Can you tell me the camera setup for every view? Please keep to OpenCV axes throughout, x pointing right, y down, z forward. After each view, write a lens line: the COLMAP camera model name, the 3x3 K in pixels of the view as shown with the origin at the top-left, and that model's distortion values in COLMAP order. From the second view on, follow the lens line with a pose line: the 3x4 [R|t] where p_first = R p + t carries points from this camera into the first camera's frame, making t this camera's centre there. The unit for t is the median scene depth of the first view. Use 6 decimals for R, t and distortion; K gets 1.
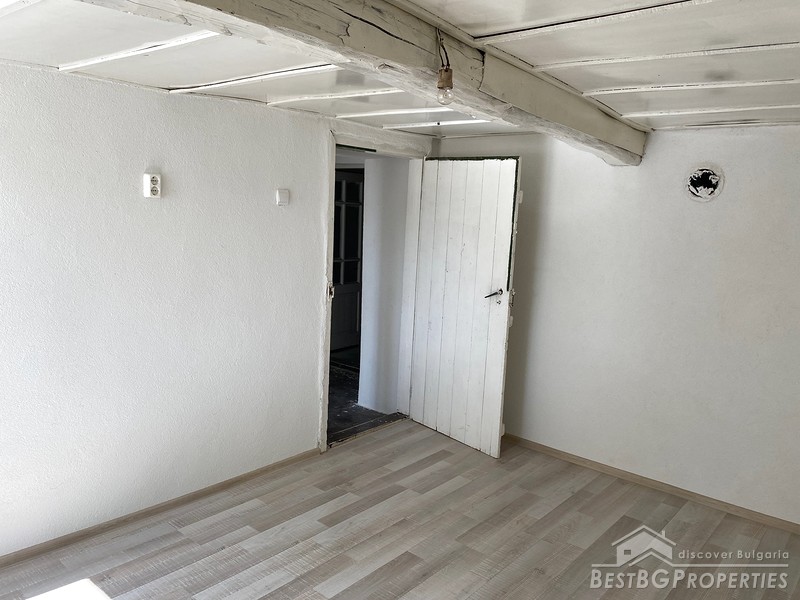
lens RADIAL K [[617.0, 0, 400.0], [0, 617.0, 300.0], [0, 0, 1]] dist [0.059420, -0.074481]
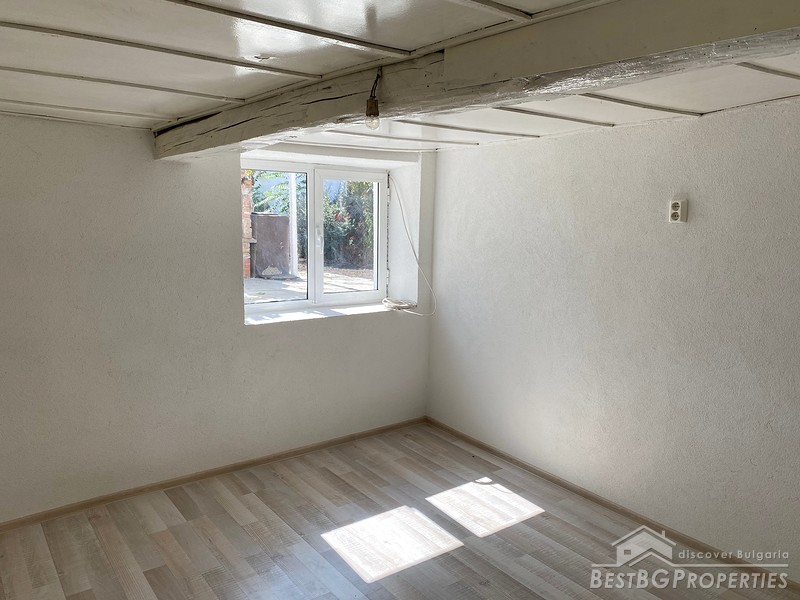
lens RADIAL K [[617.0, 0, 400.0], [0, 617.0, 300.0], [0, 0, 1]] dist [0.059420, -0.074481]
pose [[-0.226372, 0.083632, -0.970444, 0.737873], [-0.164635, 0.978687, 0.122746, -0.092575], [0.960027, 0.187555, -0.207778, 0.818997]]
